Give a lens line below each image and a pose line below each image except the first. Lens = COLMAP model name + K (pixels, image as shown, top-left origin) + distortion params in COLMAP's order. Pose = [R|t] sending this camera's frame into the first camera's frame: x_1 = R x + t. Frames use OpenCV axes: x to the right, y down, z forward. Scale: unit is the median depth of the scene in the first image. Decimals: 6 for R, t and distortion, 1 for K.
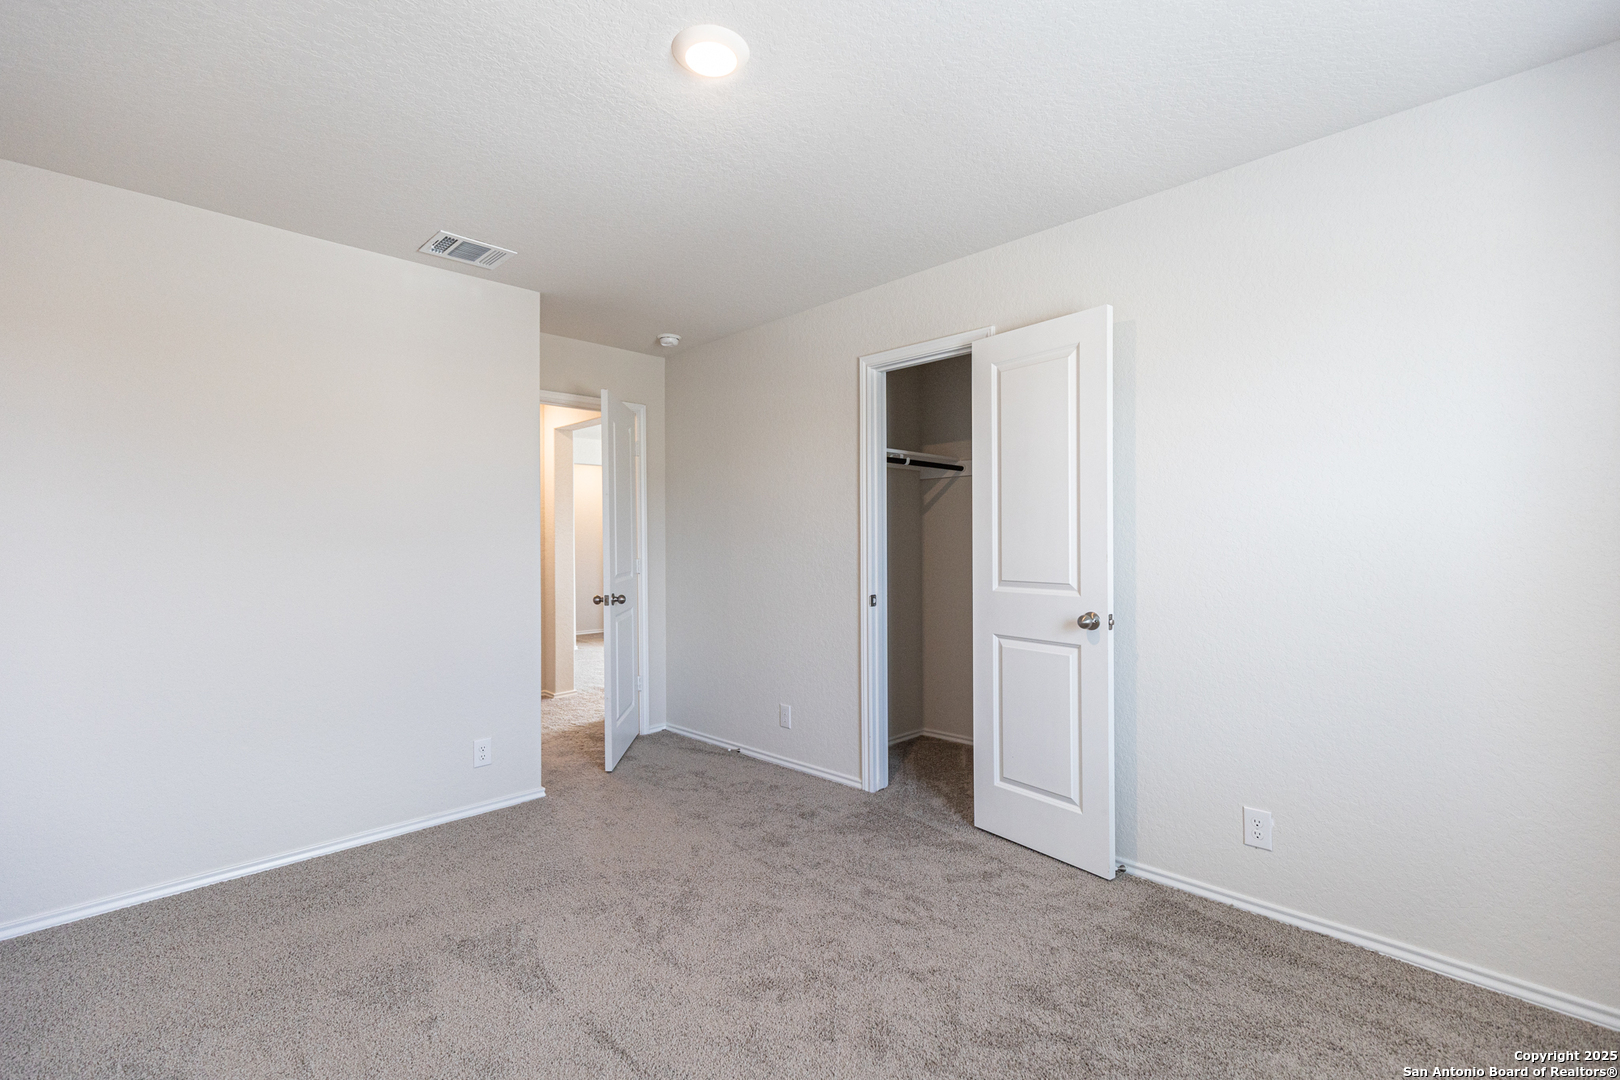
lens RADIAL K [[730.9, 0, 822.0], [0, 730.9, 538.5], [0, 0, 1]] dist [0.010140, 0.000075]
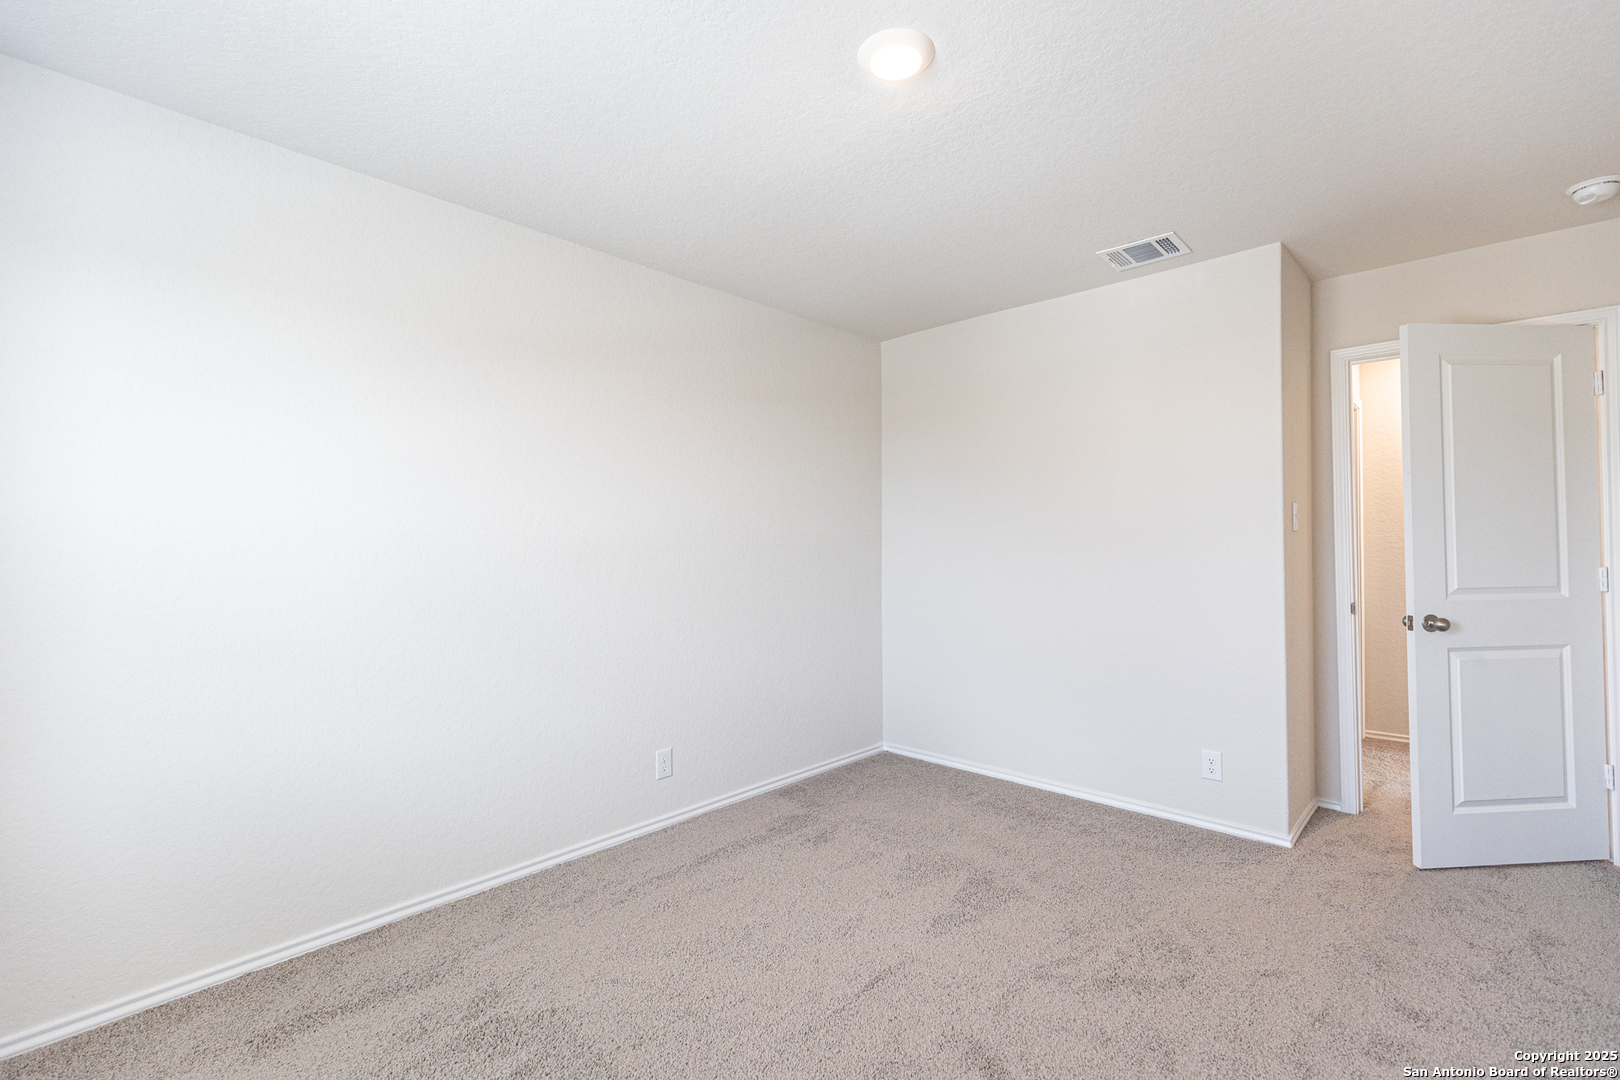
lens RADIAL K [[730.9, 0, 821.8], [0, 730.9, 542.4], [0, 0, 1]] dist [0.010140, 0.000075]
pose [[0.014612, -0.001366, -0.999892, 0.483223], [0.011511, 0.999933, -0.001198, 0.002063], [0.999827, -0.011492, 0.014627, 0.504482]]
